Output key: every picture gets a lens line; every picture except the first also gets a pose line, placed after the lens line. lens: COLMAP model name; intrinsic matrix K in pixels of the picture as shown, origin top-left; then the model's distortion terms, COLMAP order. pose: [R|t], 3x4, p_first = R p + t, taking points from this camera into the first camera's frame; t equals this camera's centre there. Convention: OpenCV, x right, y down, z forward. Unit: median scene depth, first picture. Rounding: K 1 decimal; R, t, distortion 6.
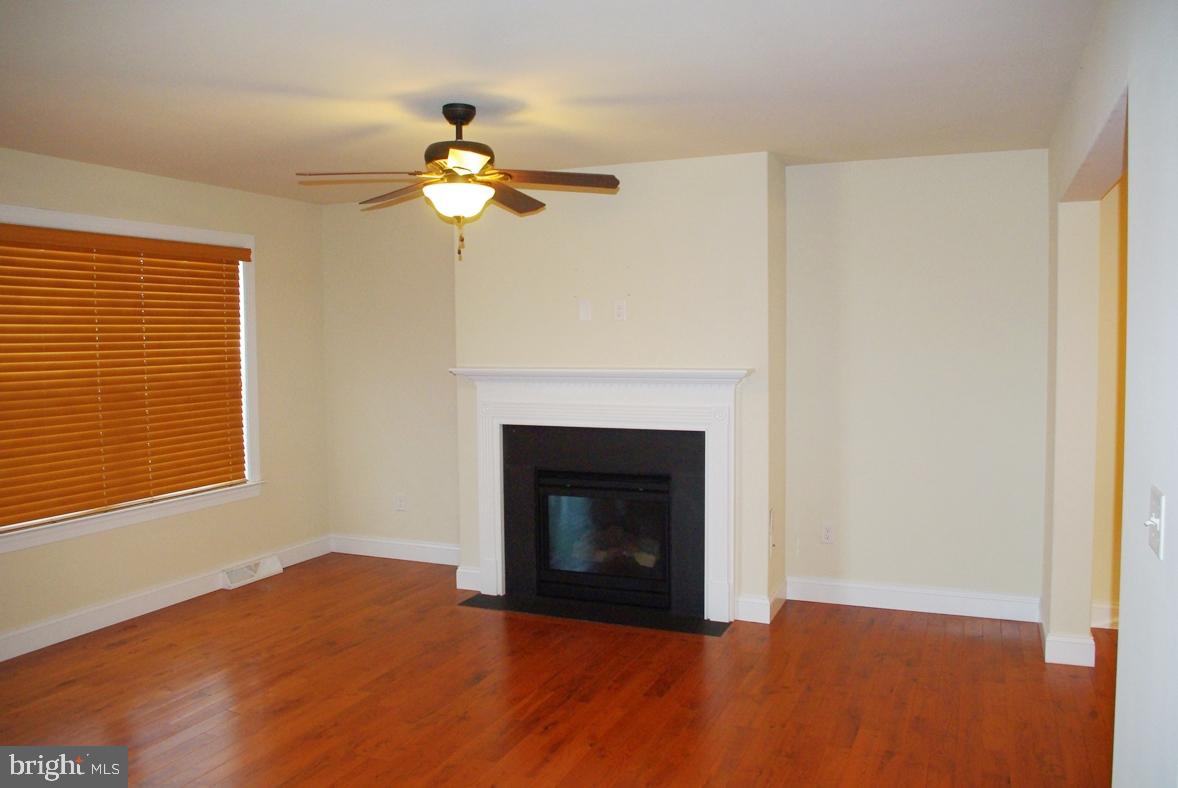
lens RADIAL K [[926.9, 0, 589.4], [0, 926.9, 389.9], [0, 0, 1]] dist [-0.083027, 0.012199]
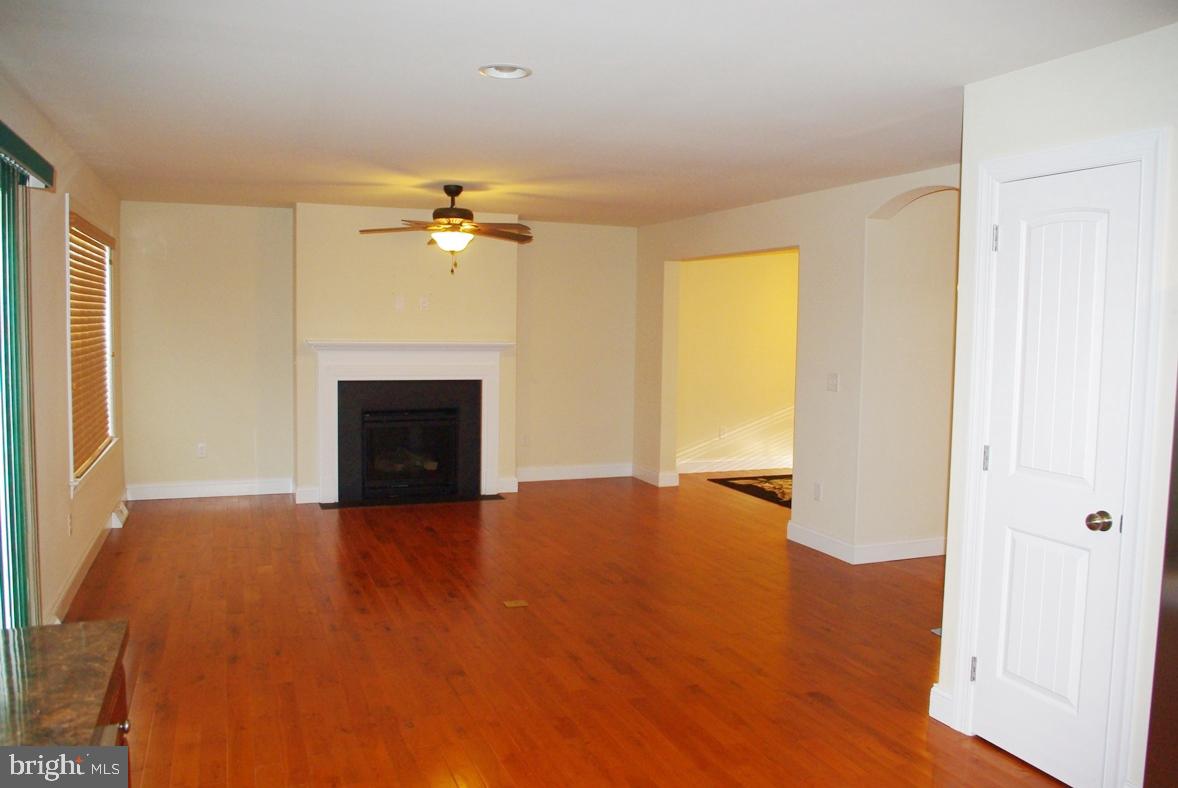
lens RADIAL K [[926.9, 0, 588.1], [0, 926.9, 395.6], [0, 0, 1]] dist [-0.083027, 0.012199]
pose [[0.712224, -0.034223, 0.701117, -0.898558], [0.017178, 0.999361, 0.031331, 0.024350], [-0.701742, -0.010271, 0.712357, -0.309512]]
